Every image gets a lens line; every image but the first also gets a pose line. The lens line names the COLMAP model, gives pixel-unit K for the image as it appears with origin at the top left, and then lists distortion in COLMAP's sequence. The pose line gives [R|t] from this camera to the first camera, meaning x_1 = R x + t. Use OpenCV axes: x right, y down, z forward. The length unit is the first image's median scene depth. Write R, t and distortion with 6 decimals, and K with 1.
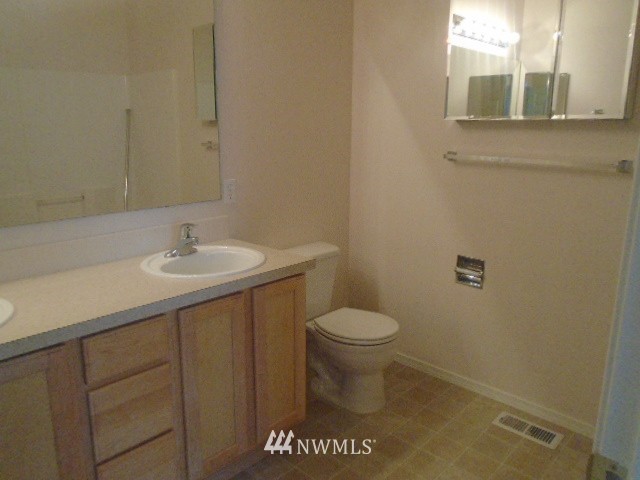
lens RADIAL K [[495.8, 0, 319.3], [0, 495.8, 240.7], [0, 0, 1]] dist [-0.007615, -0.001329]
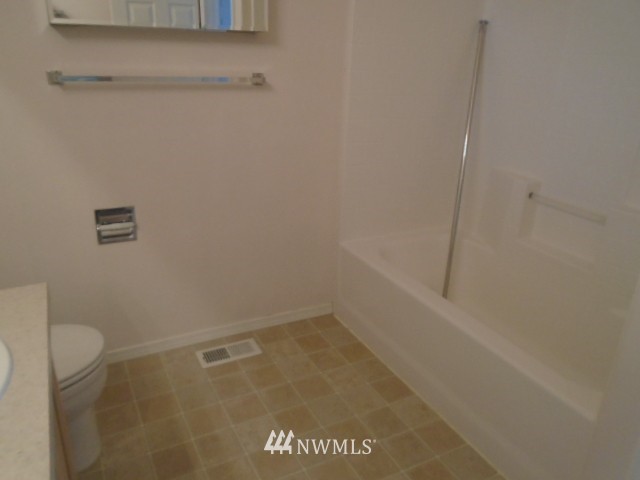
lens RADIAL K [[495.8, 0, 319.7], [0, 495.8, 237.9], [0, 0, 1]] dist [-0.007615, -0.001329]
pose [[0.323134, -0.342219, 0.882310, -0.316808], [0.180164, 0.937521, 0.297651, -0.101908], [-0.929045, 0.062779, 0.364600, 0.421555]]
